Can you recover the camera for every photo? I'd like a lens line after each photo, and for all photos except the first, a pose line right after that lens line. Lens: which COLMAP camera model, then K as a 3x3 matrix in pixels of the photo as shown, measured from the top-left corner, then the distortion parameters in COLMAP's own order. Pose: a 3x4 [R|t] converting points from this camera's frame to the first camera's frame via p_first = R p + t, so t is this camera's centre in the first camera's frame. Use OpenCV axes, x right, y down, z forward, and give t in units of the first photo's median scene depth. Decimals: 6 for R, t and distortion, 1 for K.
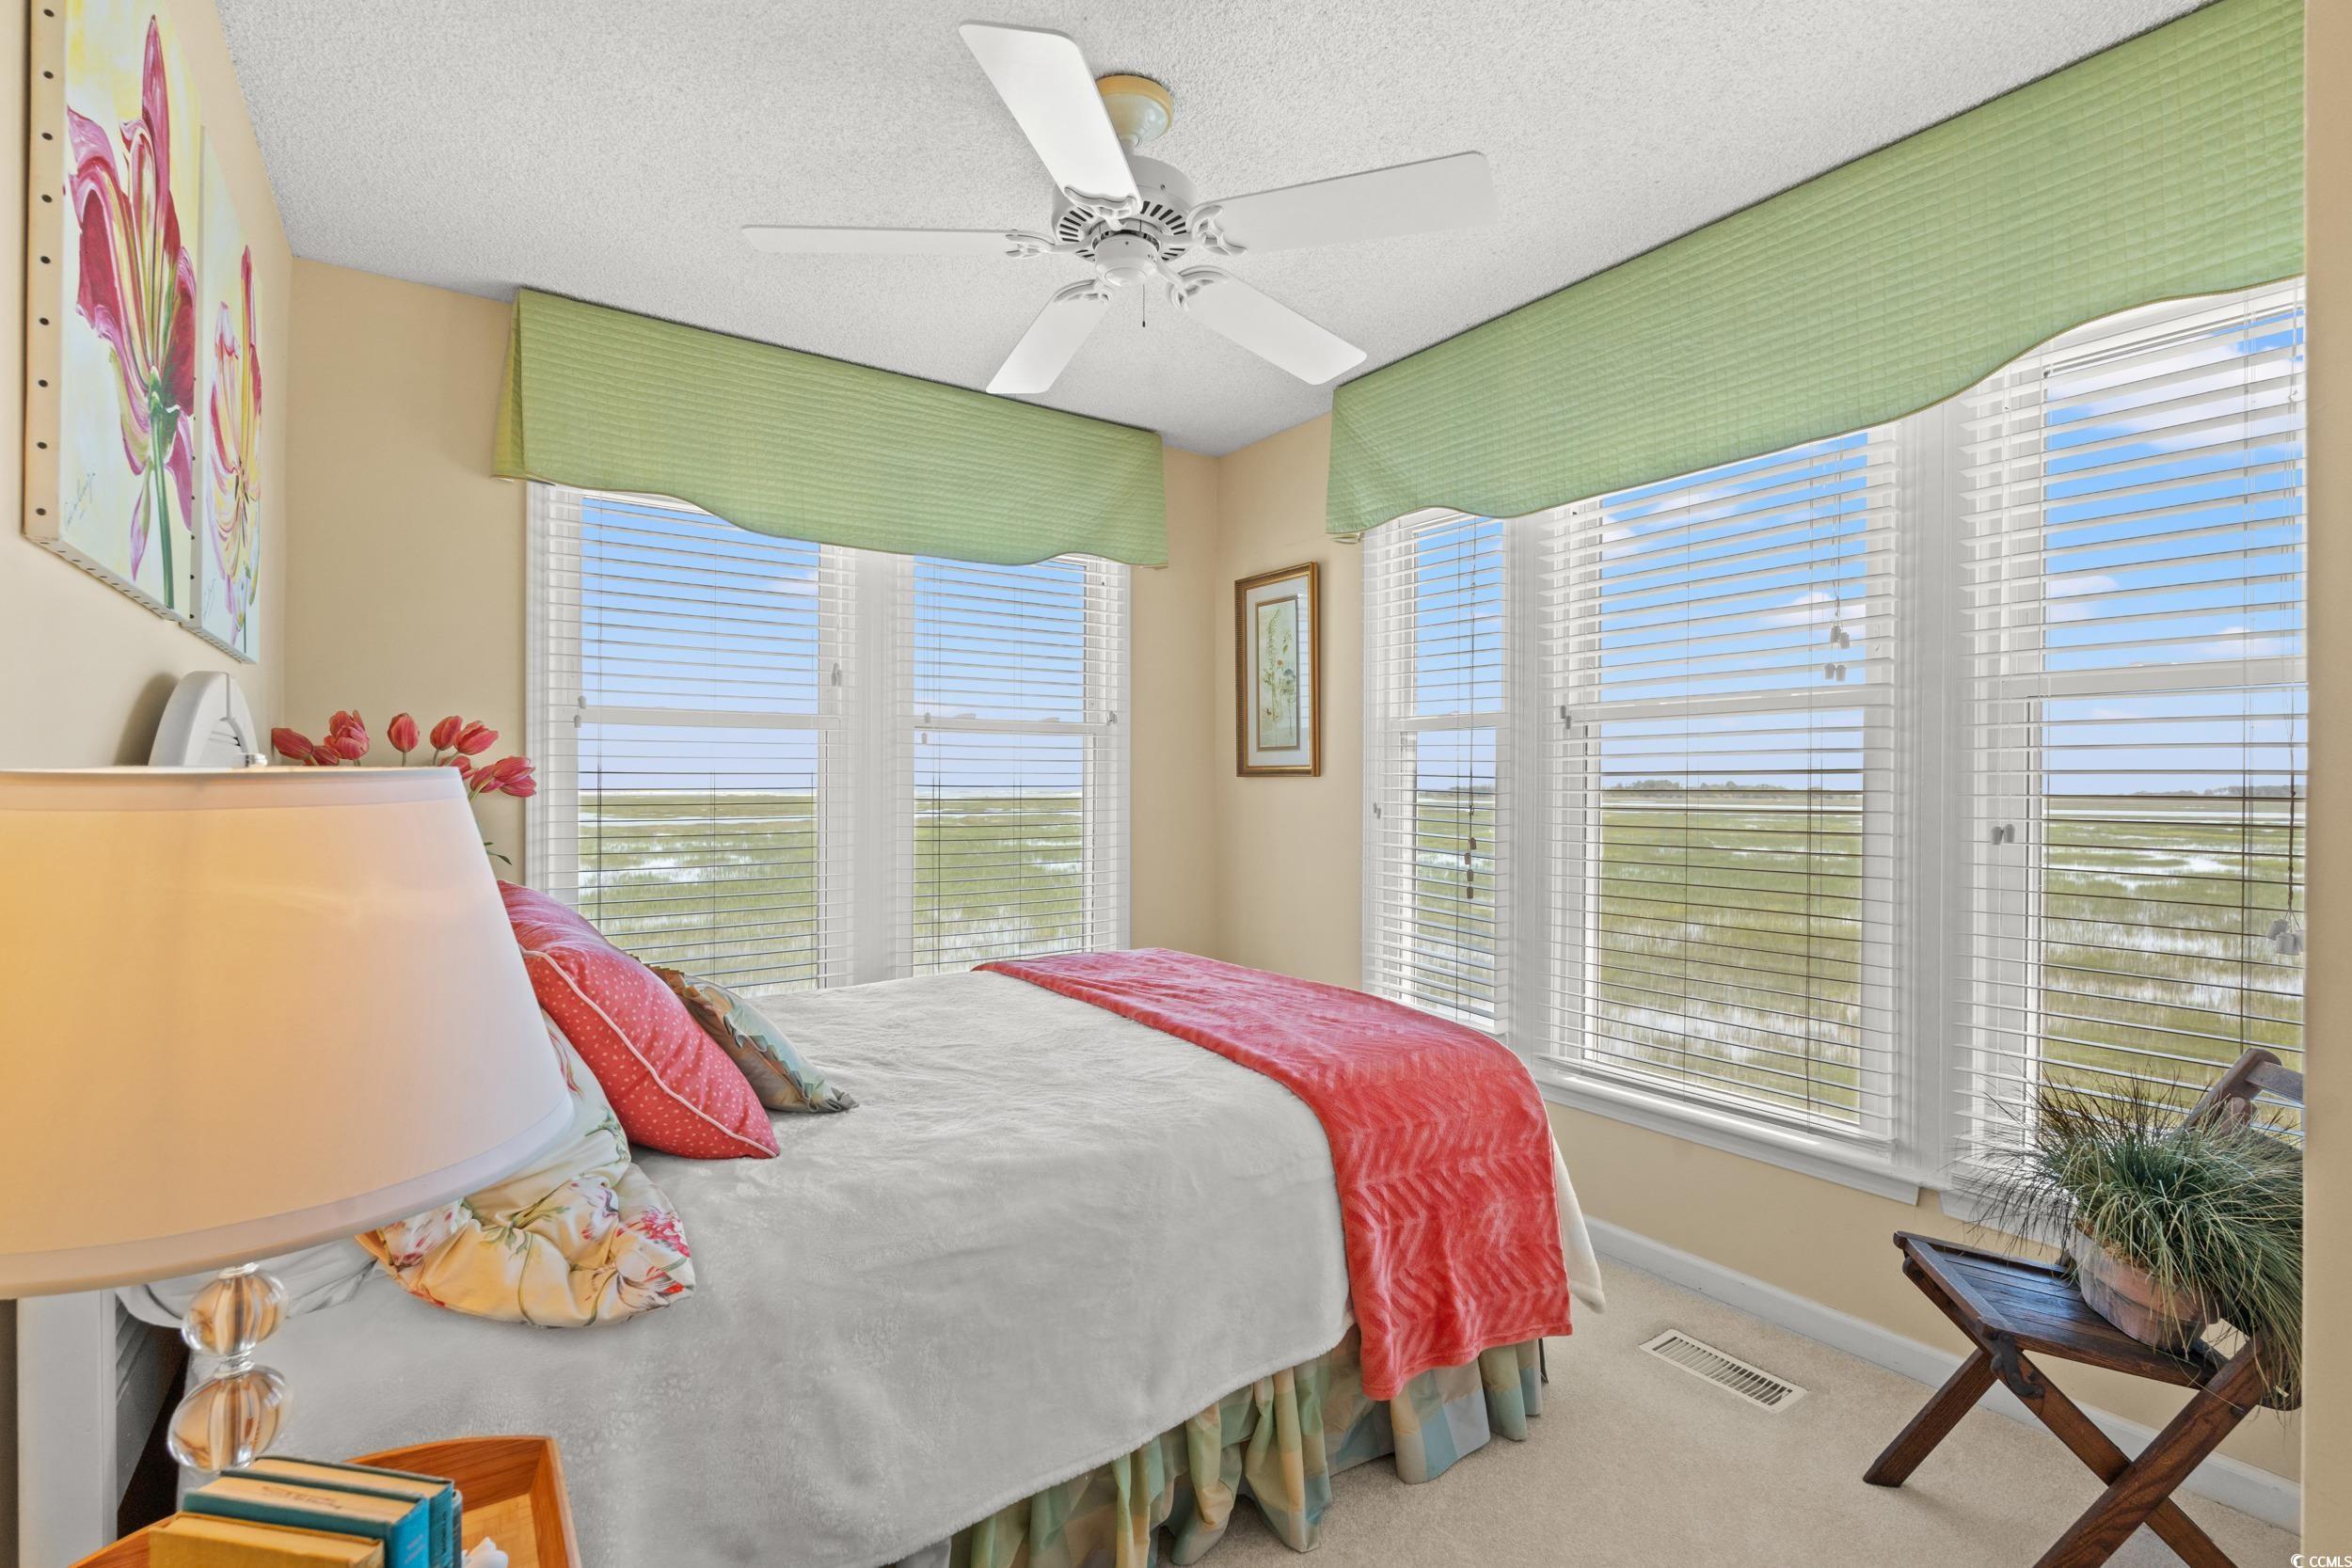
lens RADIAL K [[1079.7, 0, 1173.4], [0, 1079.7, 784.5], [0, 0, 1]] dist [-0.005593, 0.000499]
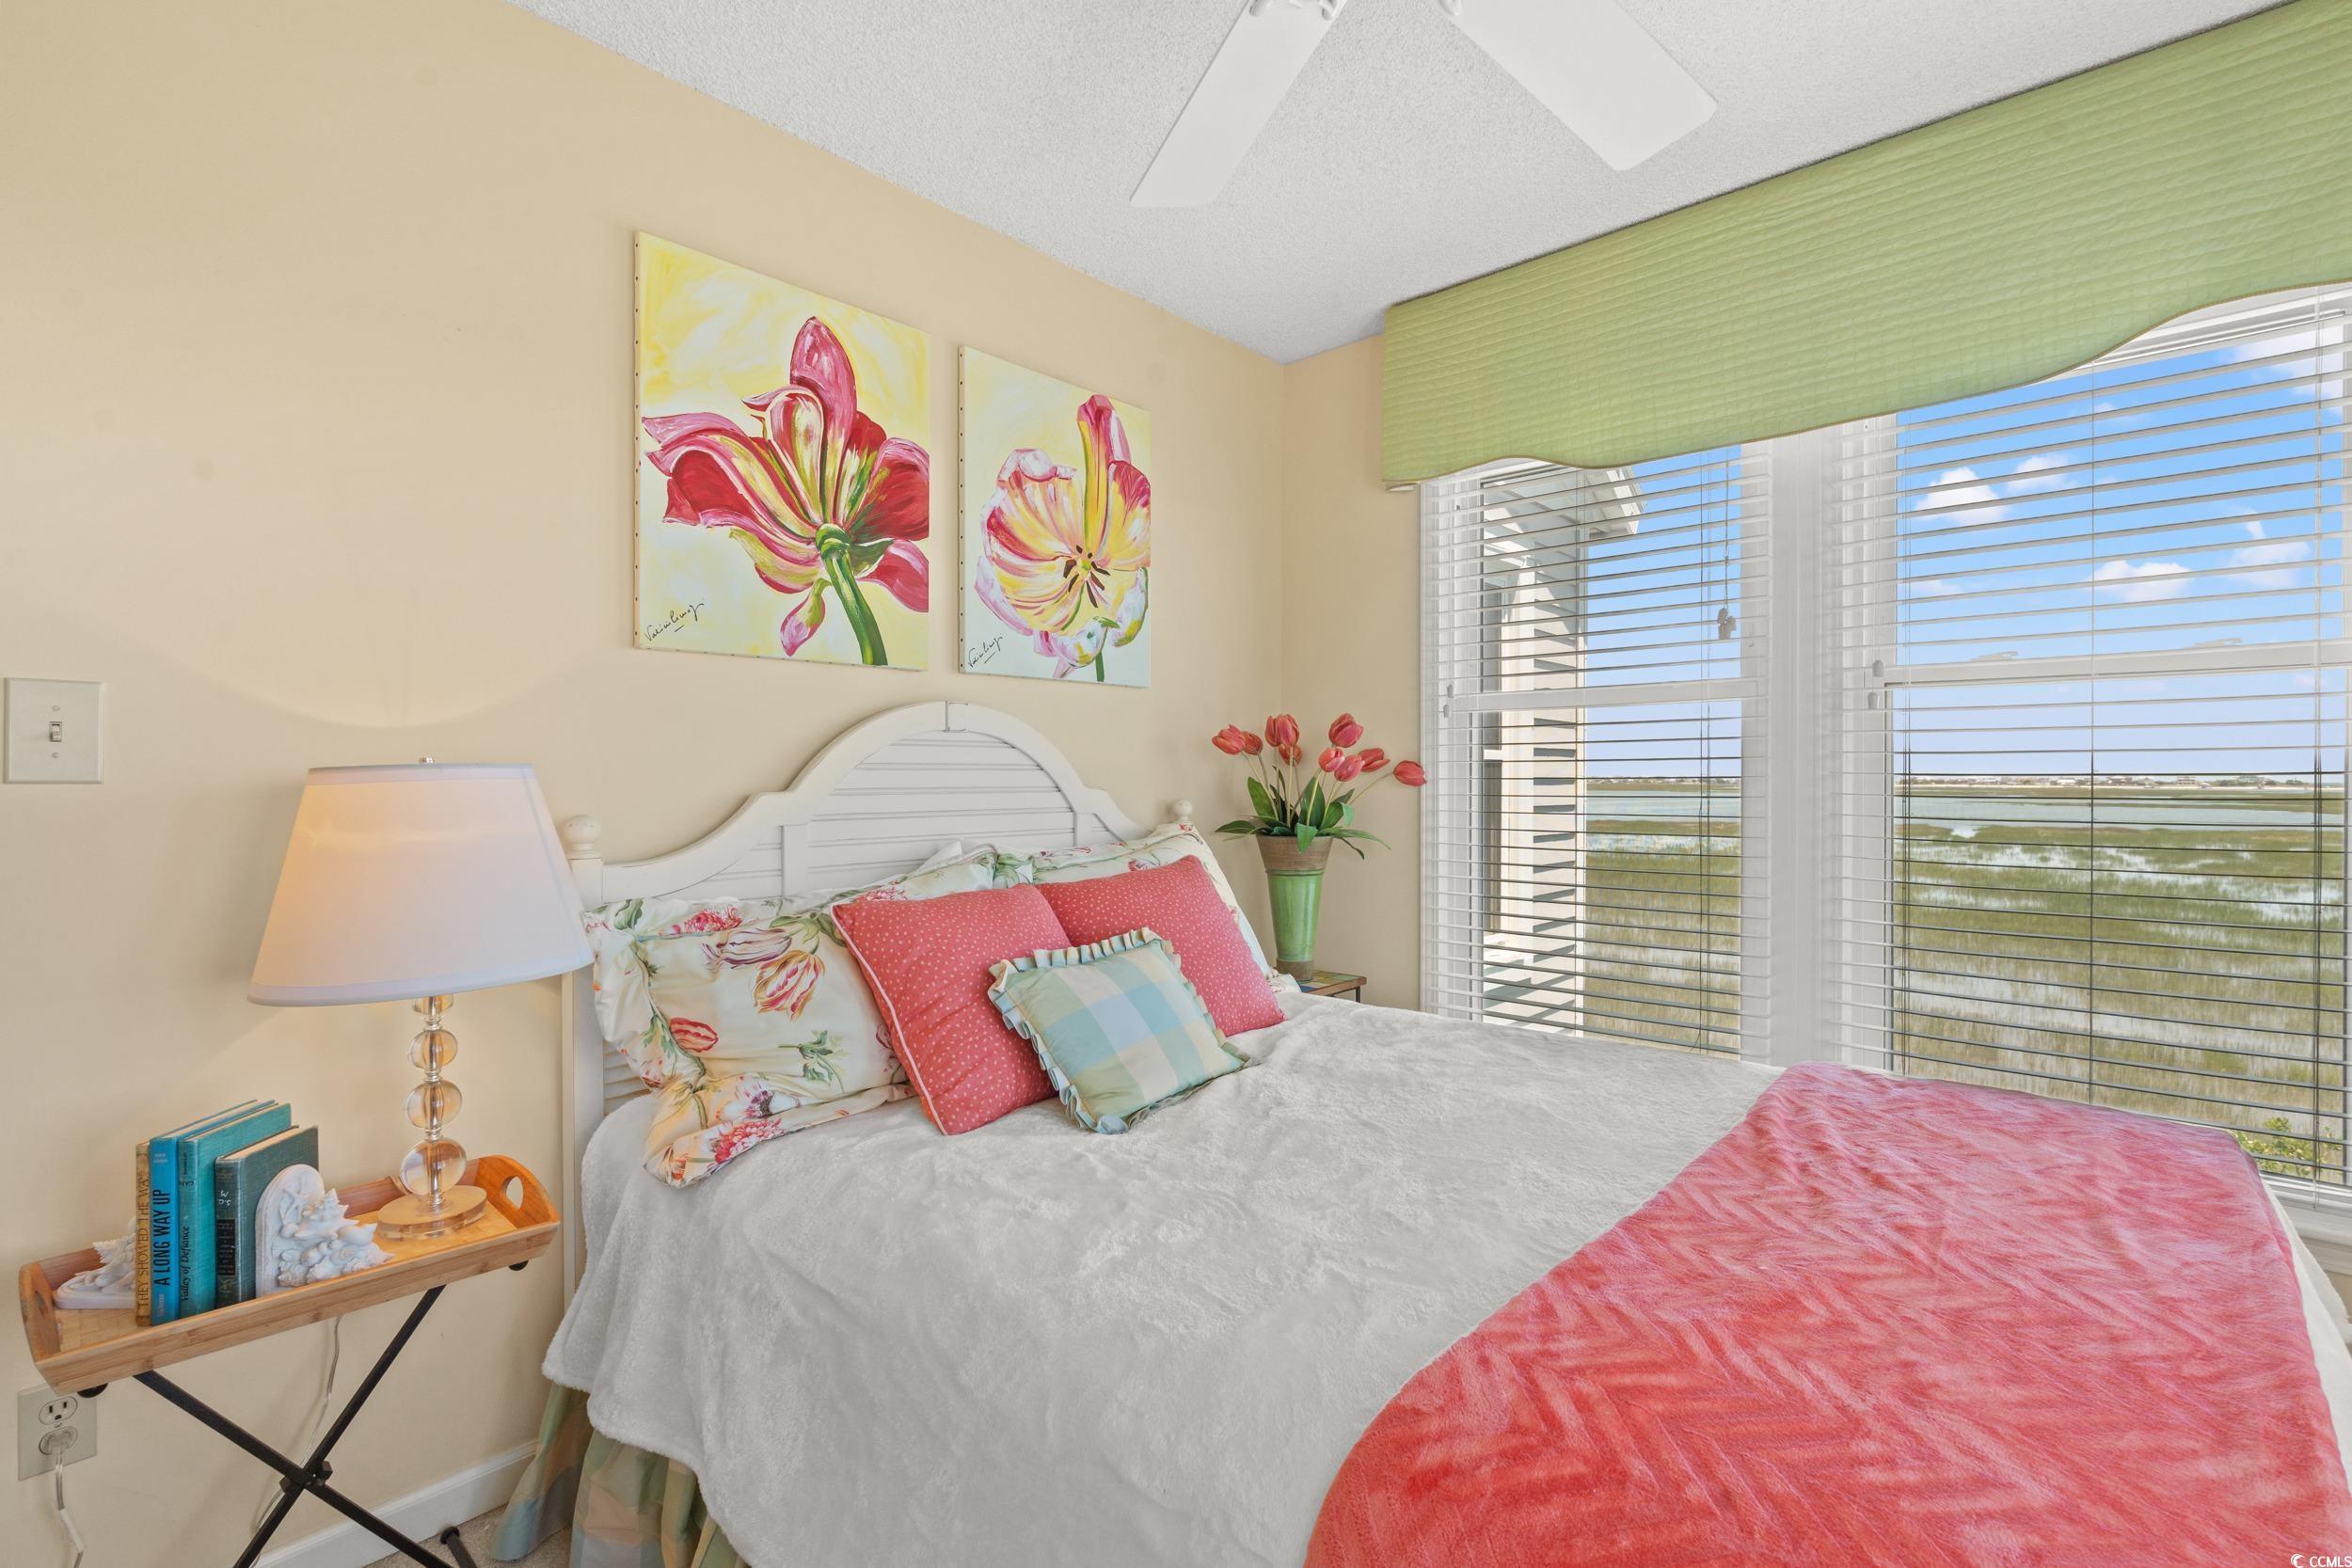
lens RADIAL K [[1079.7, 0, 1174.3], [0, 1079.7, 776.5], [0, 0, 1]] dist [-0.005593, 0.000499]
pose [[0.217300, -0.001918, -0.976103, 0.371638], [0.001891, 0.999997, -0.001544, 0.003692], [0.976103, -0.001510, 0.217303, 0.534221]]
